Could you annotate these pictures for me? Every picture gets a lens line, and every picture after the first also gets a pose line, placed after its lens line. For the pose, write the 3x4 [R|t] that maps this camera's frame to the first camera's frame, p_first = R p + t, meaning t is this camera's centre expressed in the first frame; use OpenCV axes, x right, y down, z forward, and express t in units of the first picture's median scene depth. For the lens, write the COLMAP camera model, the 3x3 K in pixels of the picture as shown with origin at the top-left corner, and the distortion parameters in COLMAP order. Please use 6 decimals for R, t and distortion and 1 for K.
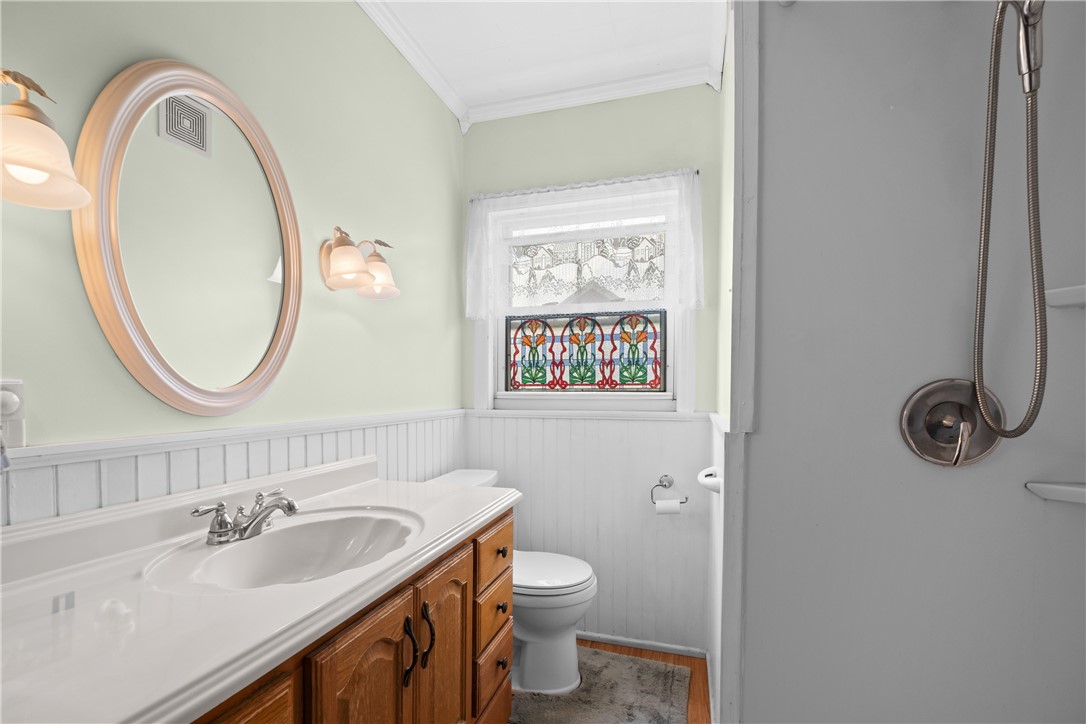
lens RADIAL K [[472.6, 0, 543.4], [0, 472.6, 402.7], [0, 0, 1]] dist [-0.006993, -0.001122]
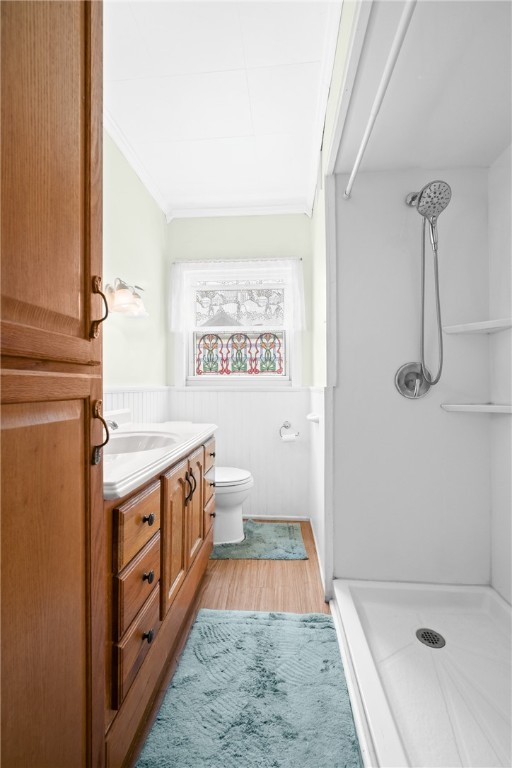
lens RADIAL K [[334.2, 0, 256.6], [0, 334.2, 381.9], [0, 0, 1]] dist [-0.006993, -0.001122]
pose [[0.974267, 0.000621, 0.225396, -0.146567], [0.009403, 0.999014, -0.043399, 0.057962], [-0.225201, 0.044401, 0.973300, -0.236477]]
